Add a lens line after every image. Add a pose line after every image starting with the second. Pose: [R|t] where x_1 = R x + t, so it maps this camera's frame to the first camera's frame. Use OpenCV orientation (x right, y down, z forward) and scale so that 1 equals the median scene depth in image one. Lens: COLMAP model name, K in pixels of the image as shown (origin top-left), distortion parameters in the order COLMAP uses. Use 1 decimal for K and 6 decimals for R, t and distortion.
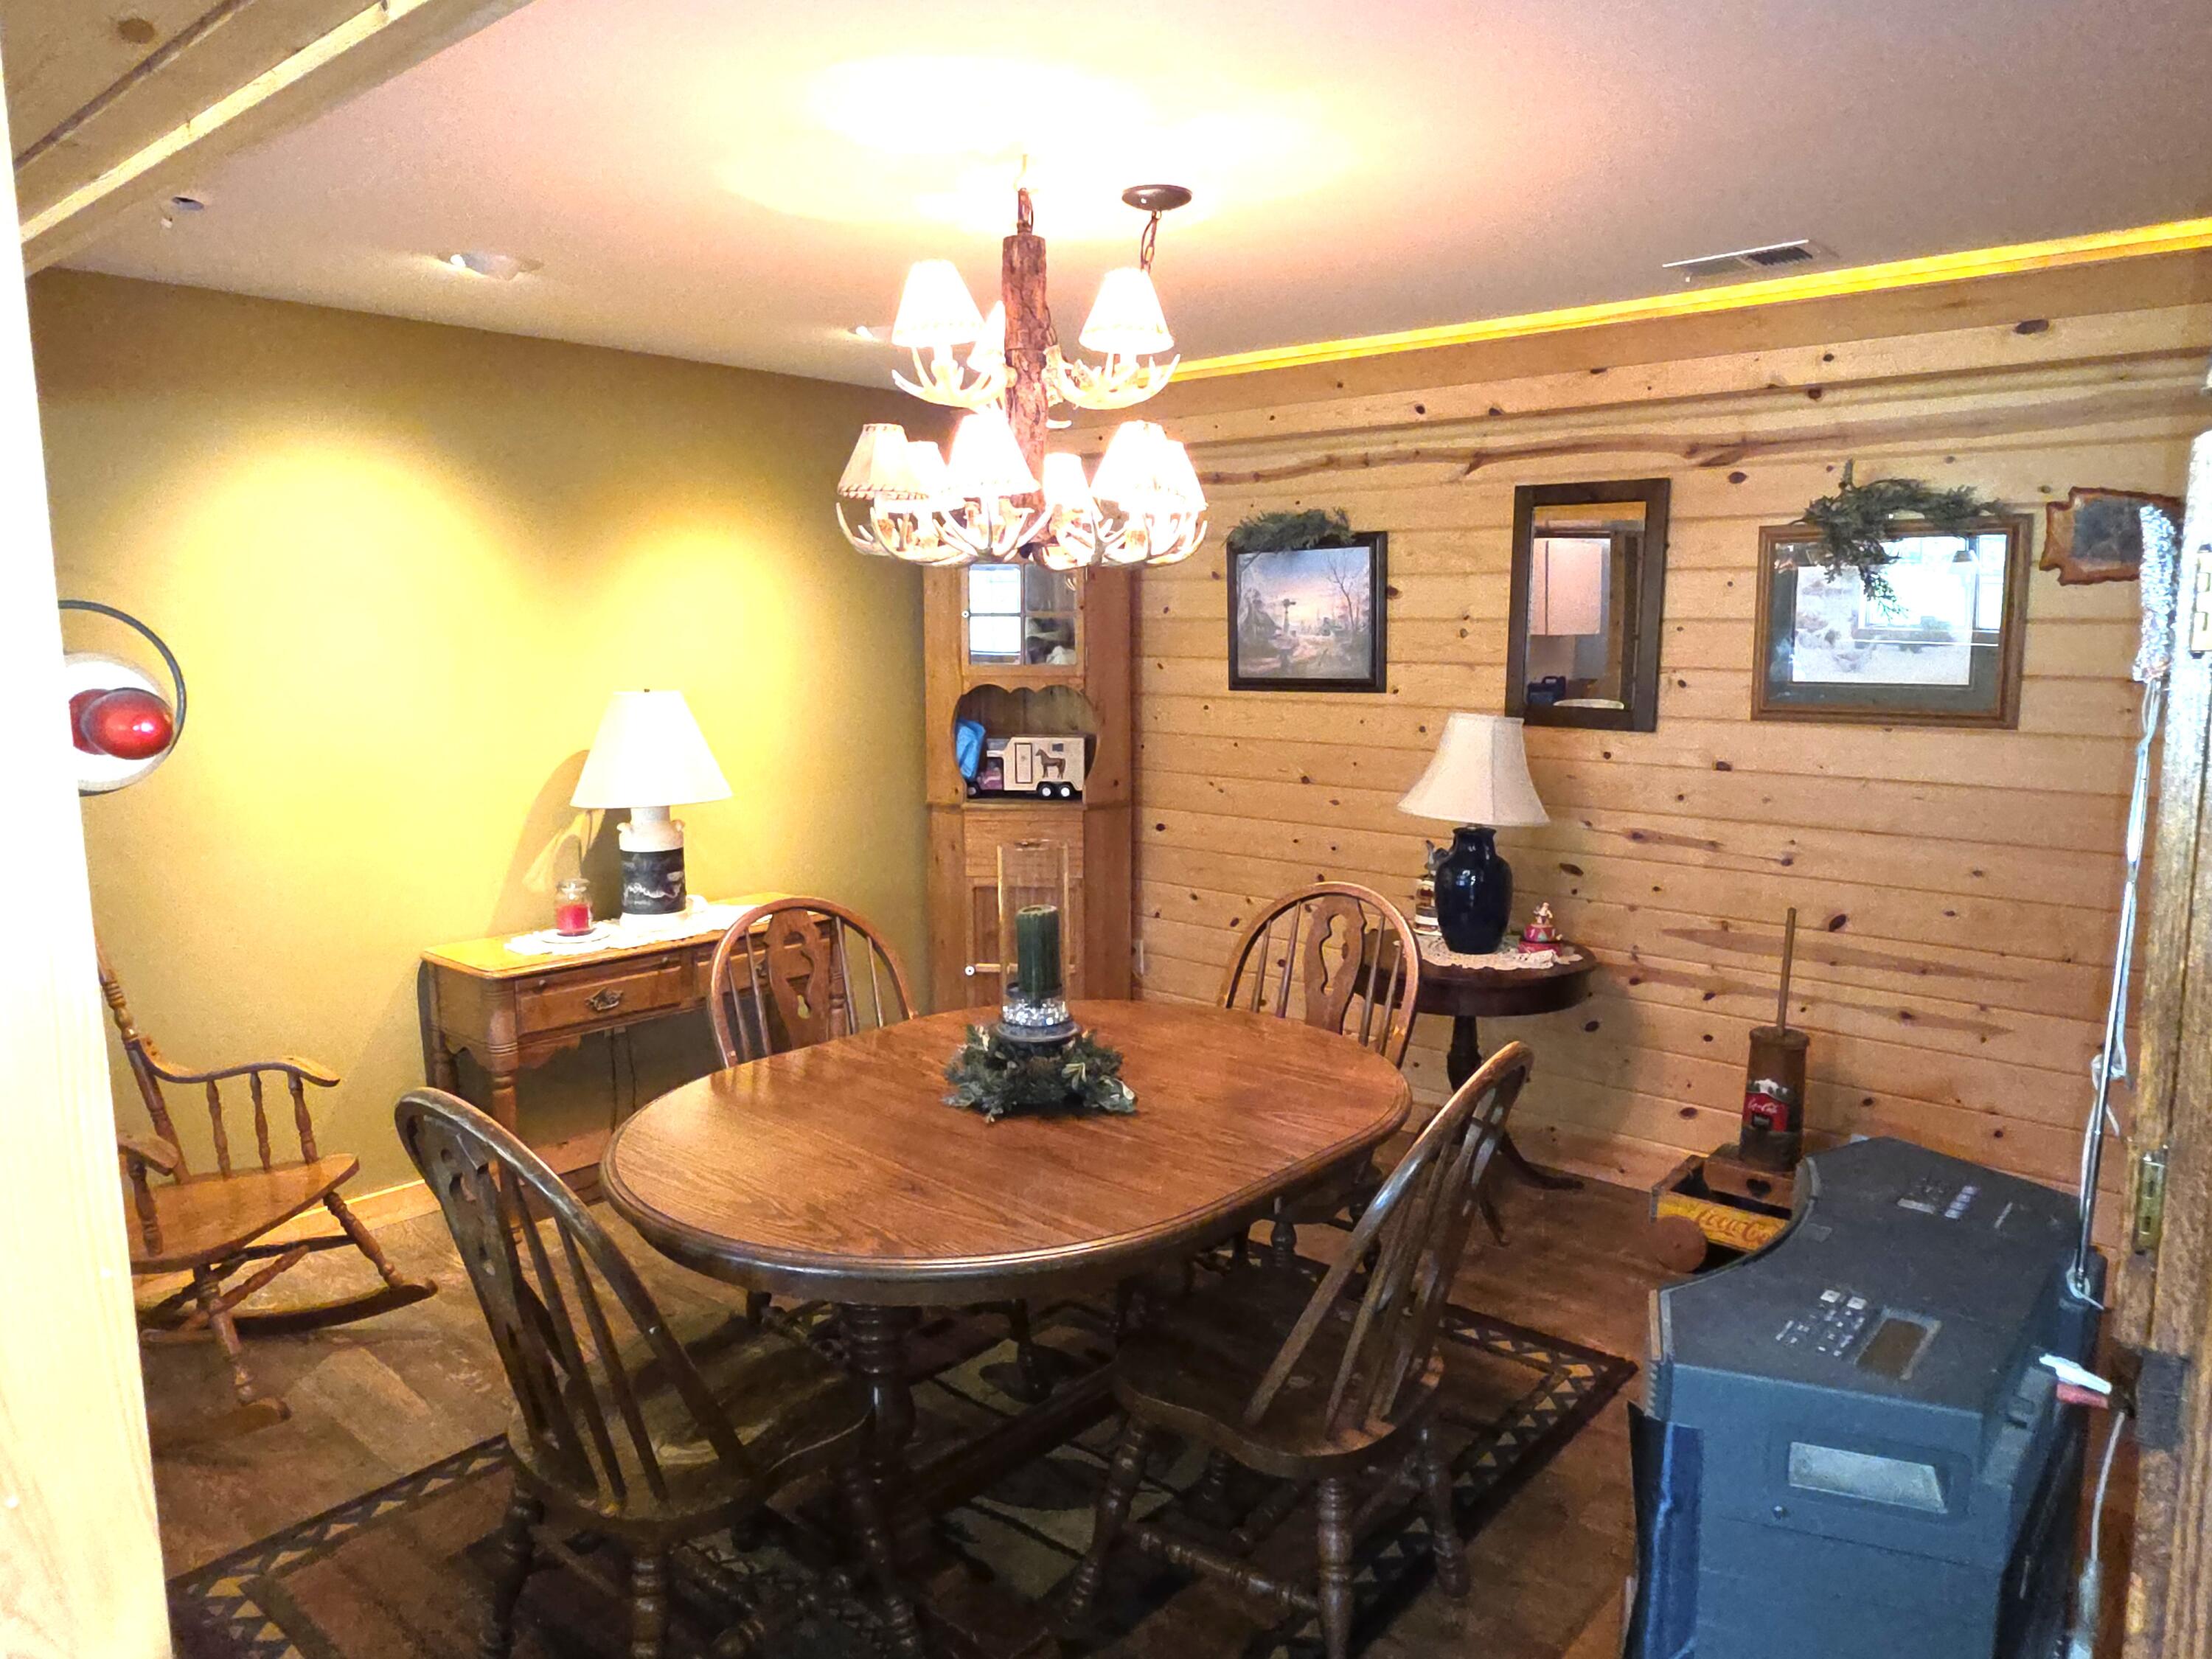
lens RADIAL K [[1487.9, 0, 1106.3], [0, 1487.9, 838.1], [0, 0, 1]] dist [-0.005768, 0.003385]
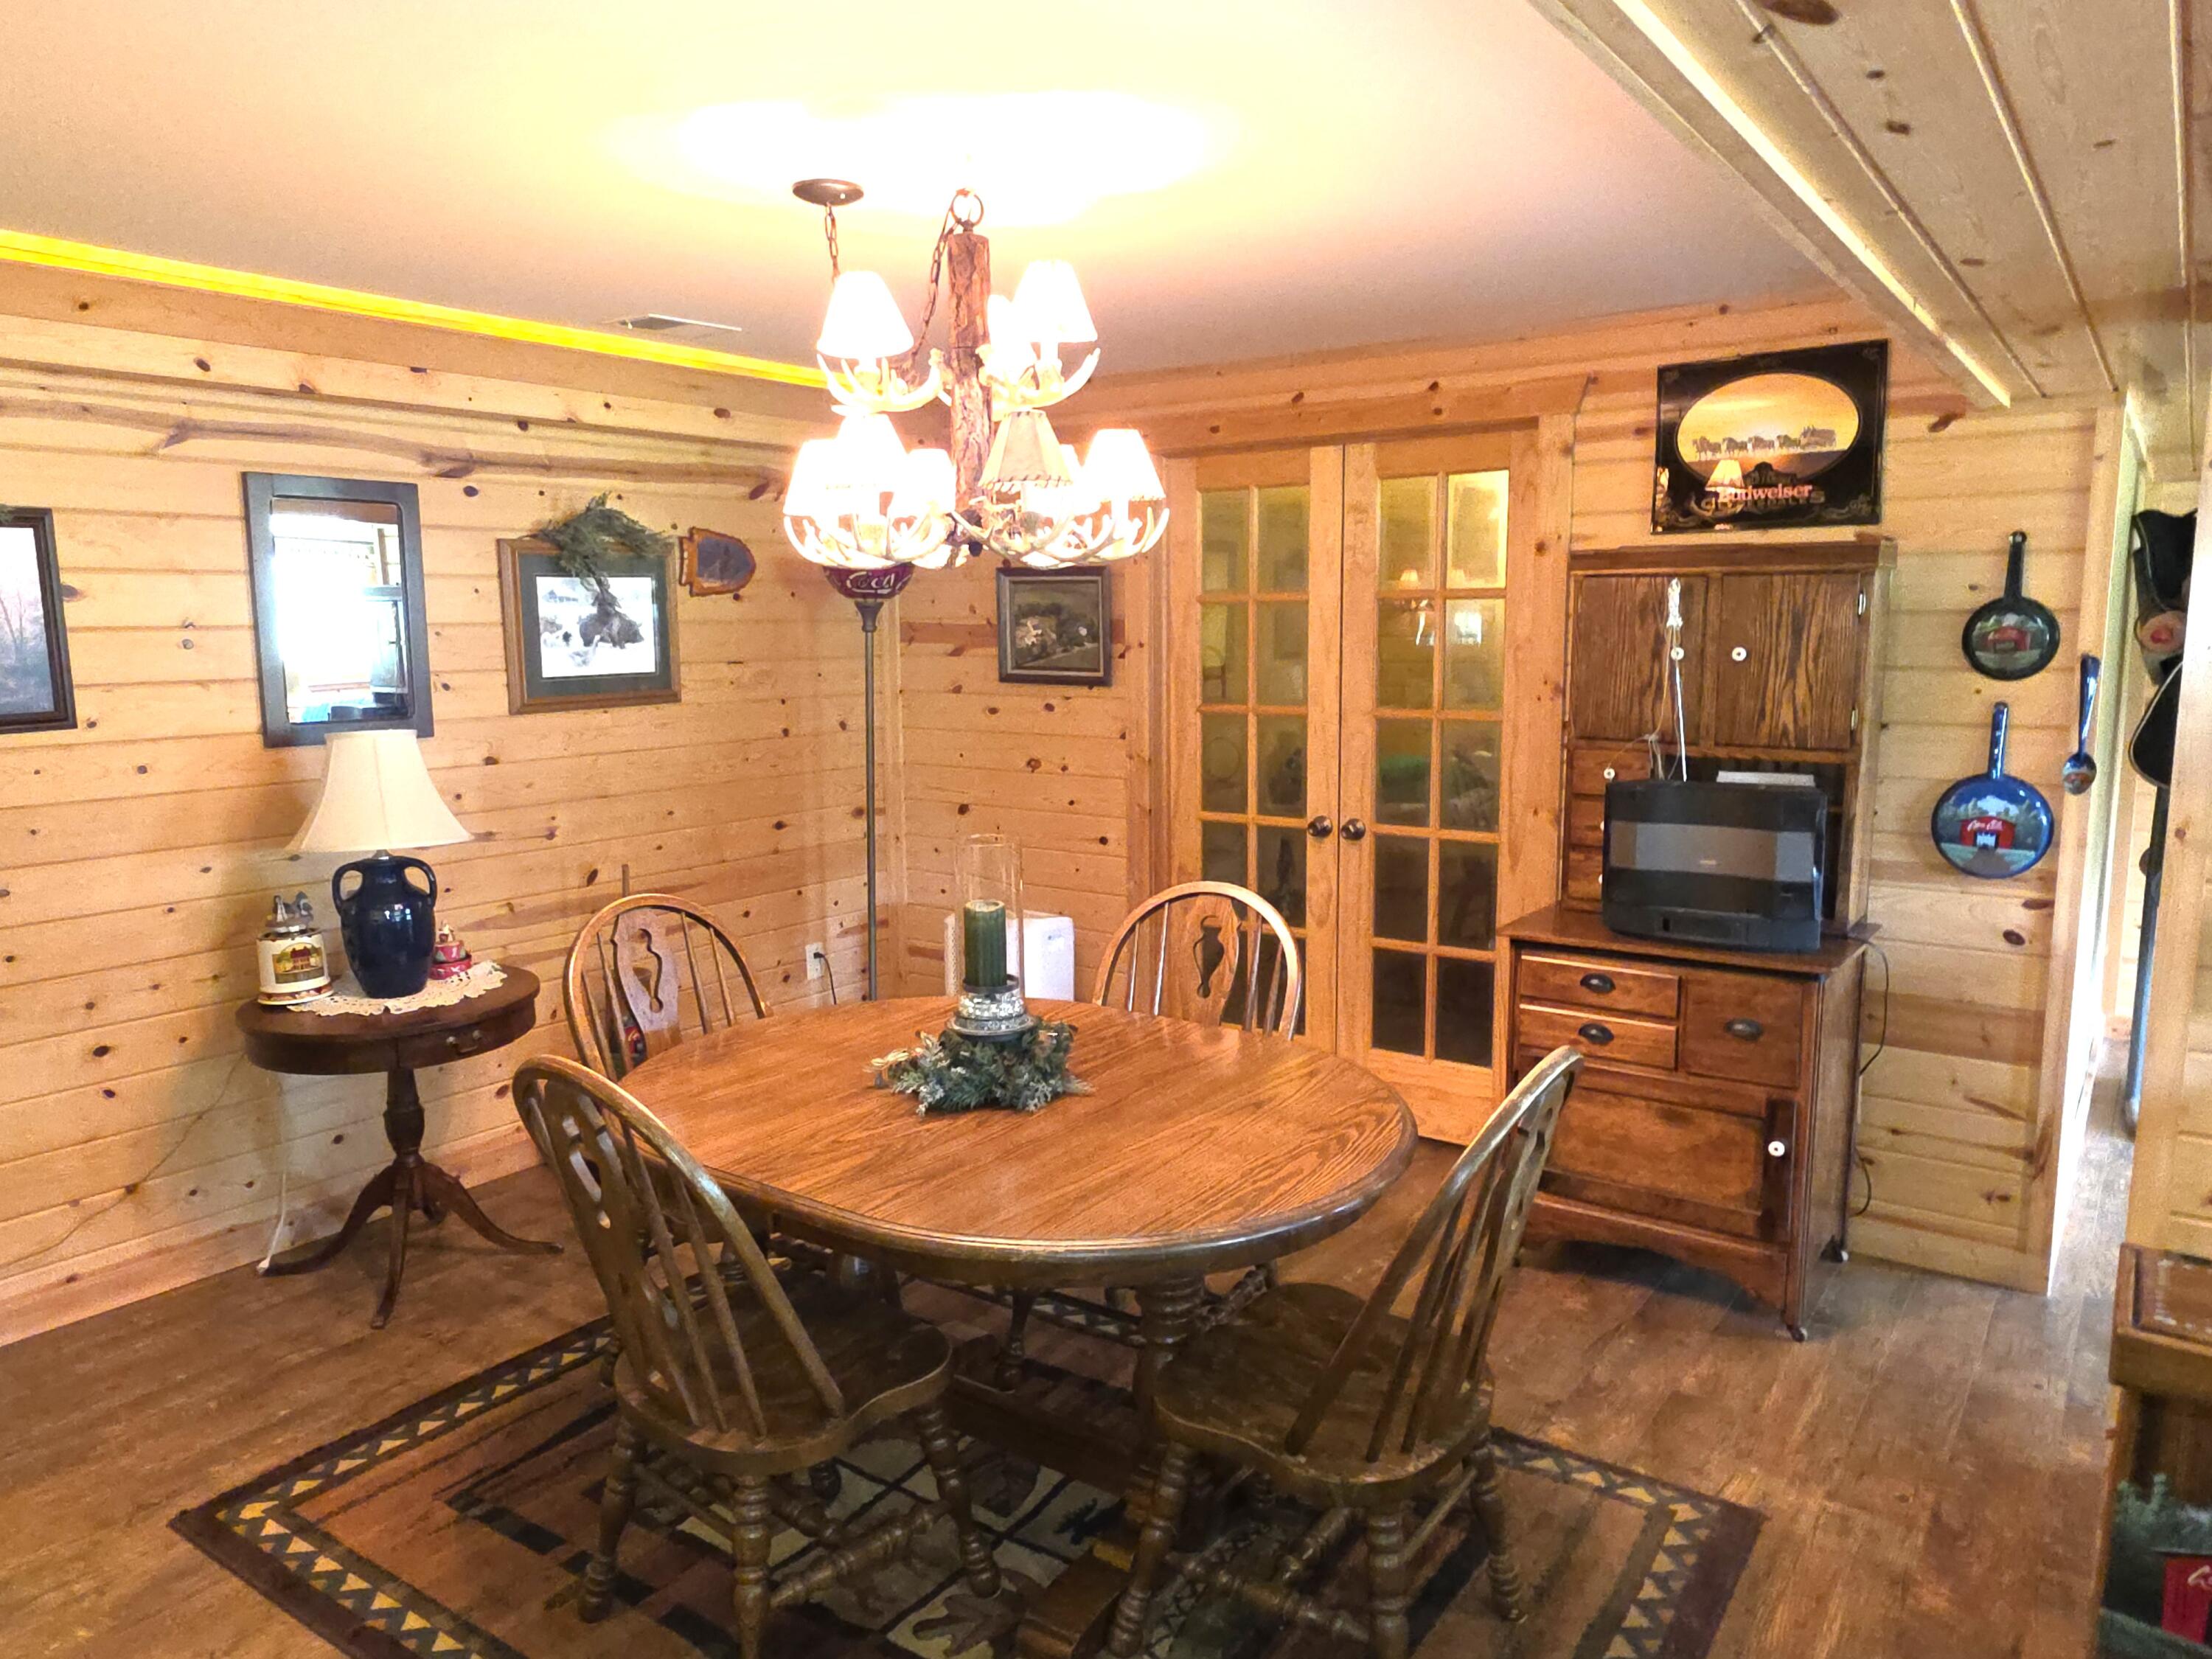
lens RADIAL K [[1487.9, 0, 1106.3], [0, 1487.9, 838.1], [0, 0, 1]] dist [-0.005768, 0.003385]
pose [[-0.097554, -0.146817, 0.984341, -0.607383], [0.154781, 0.974786, 0.160731, -0.085610], [-0.983120, 0.168038, -0.072370, 0.571771]]
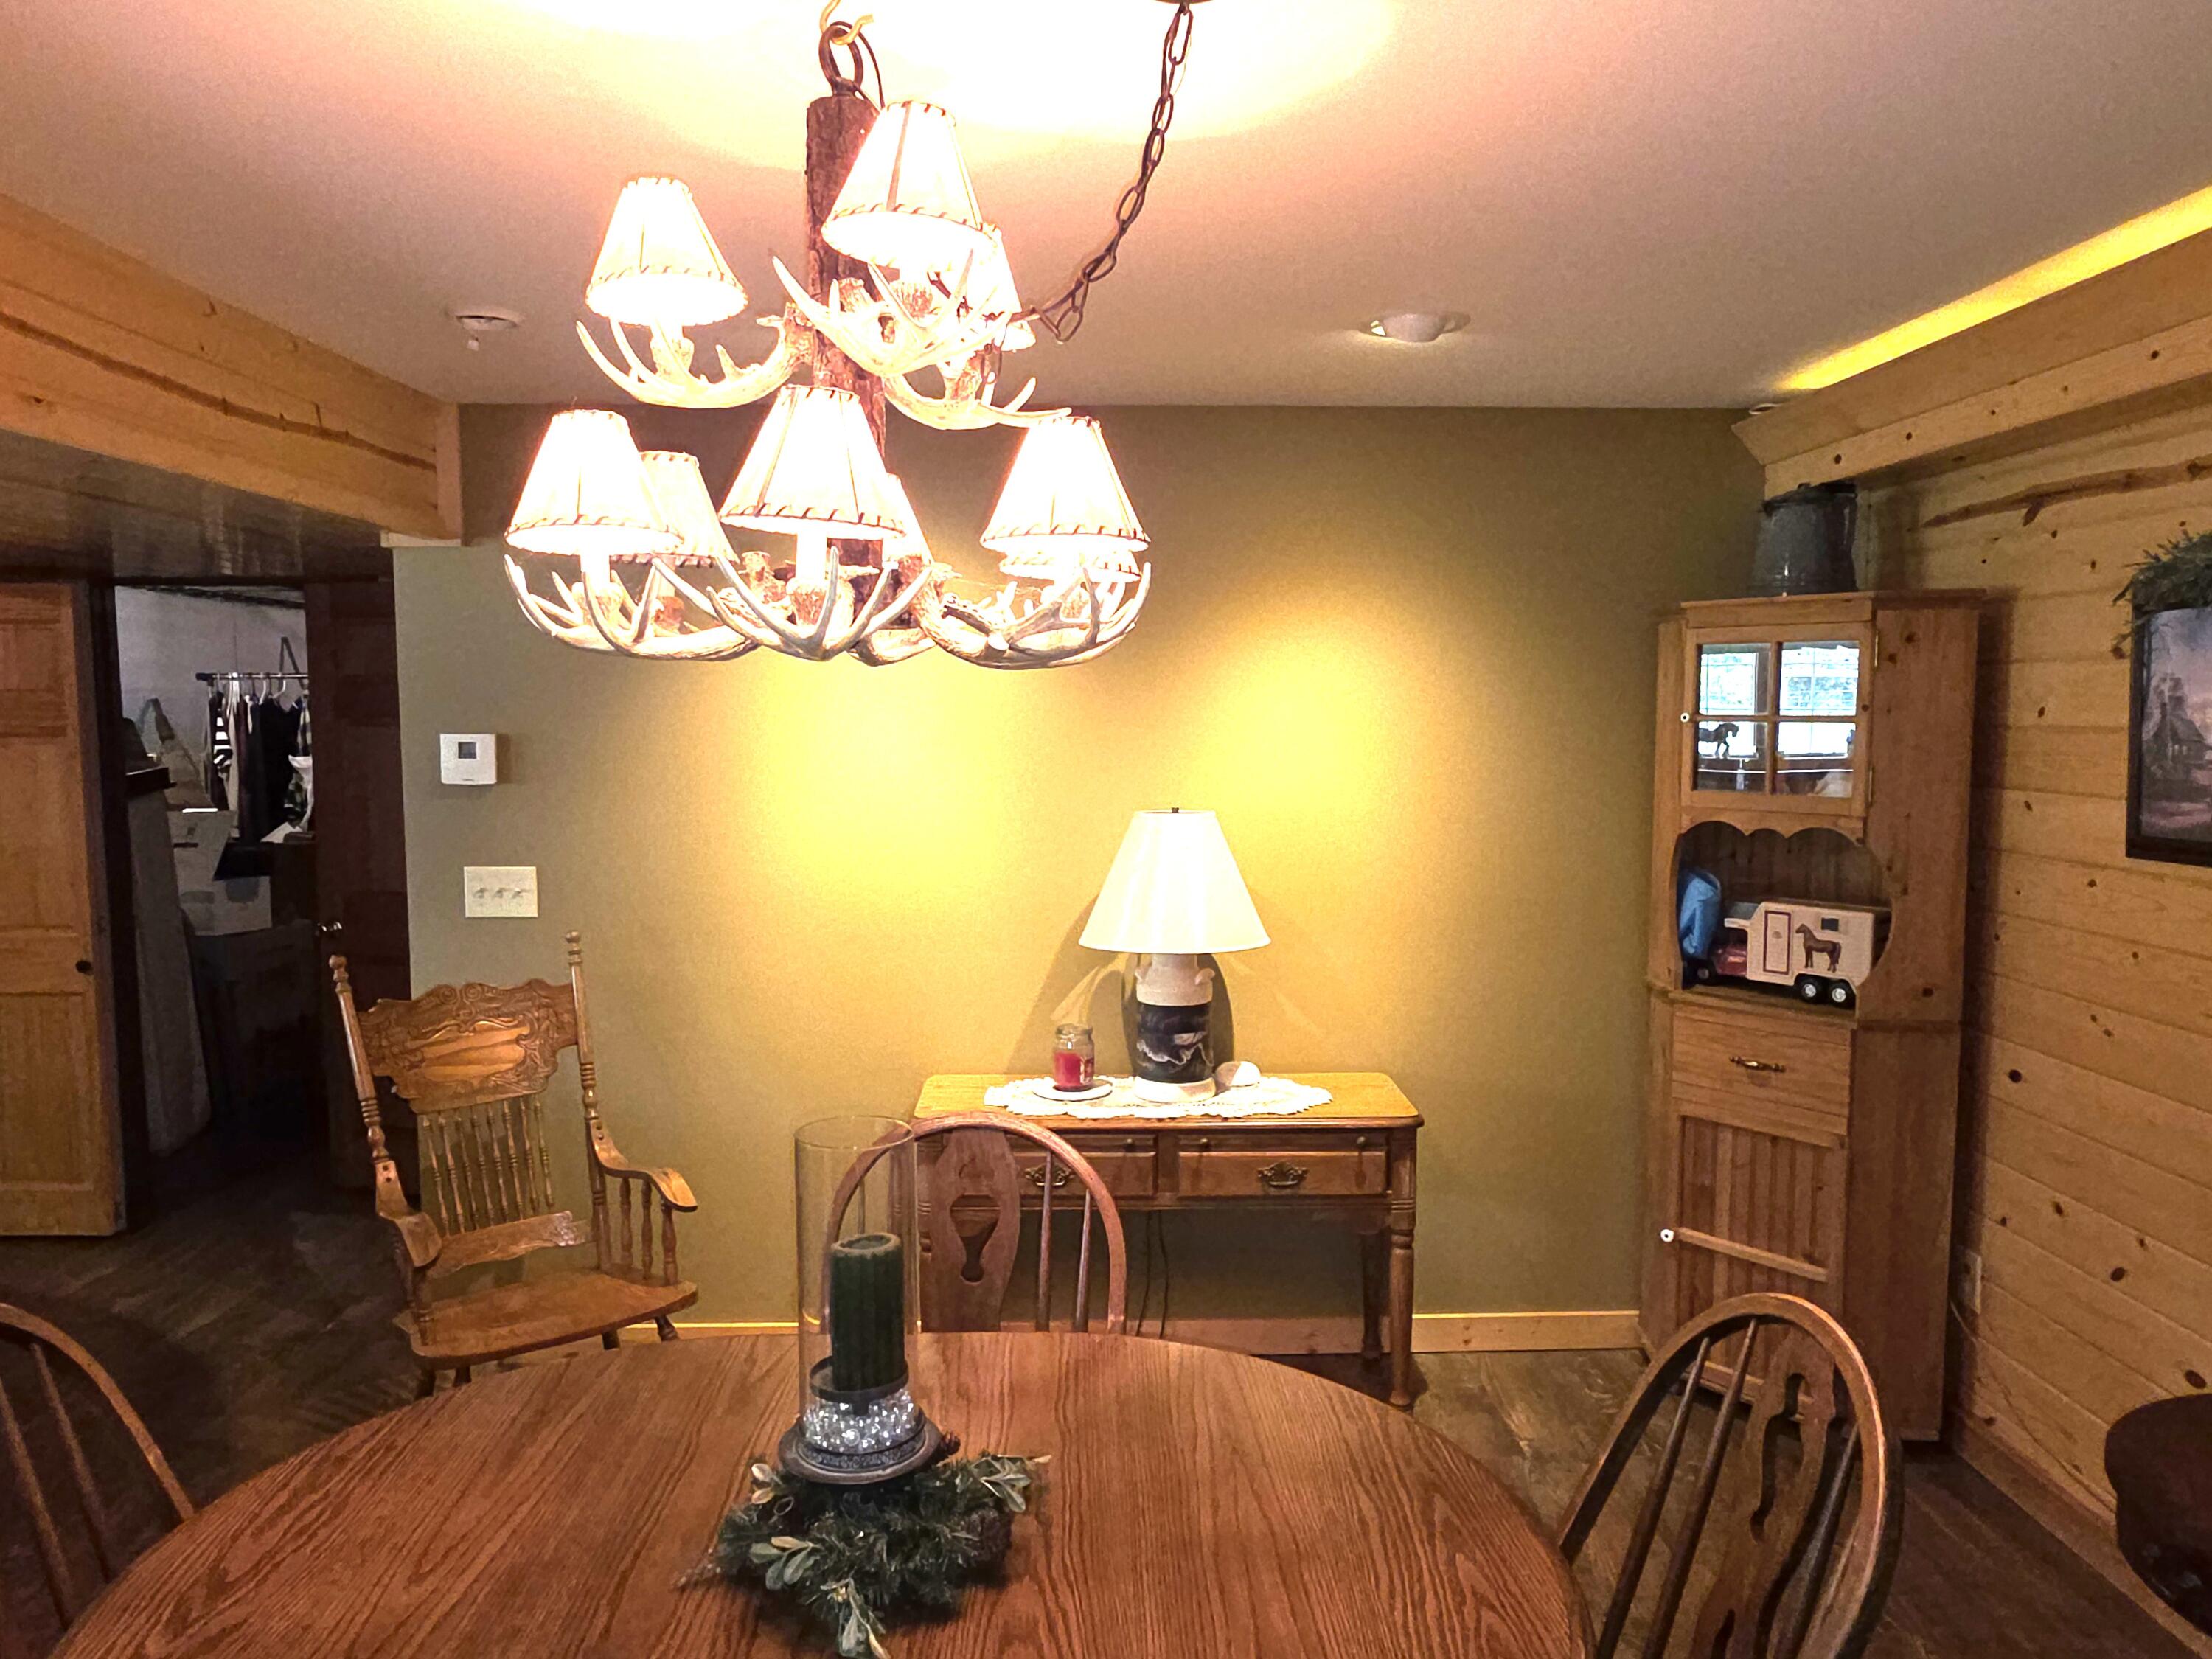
lens RADIAL K [[1487.9, 0, 1106.3], [0, 1487.9, 838.1], [0, 0, 1]] dist [-0.005768, 0.003385]
pose [[0.683722, 0.065746, -0.726775, 0.248277], [-0.106815, 0.994223, -0.010548, -0.066128], [0.721882, 0.084842, 0.686795, 0.380178]]
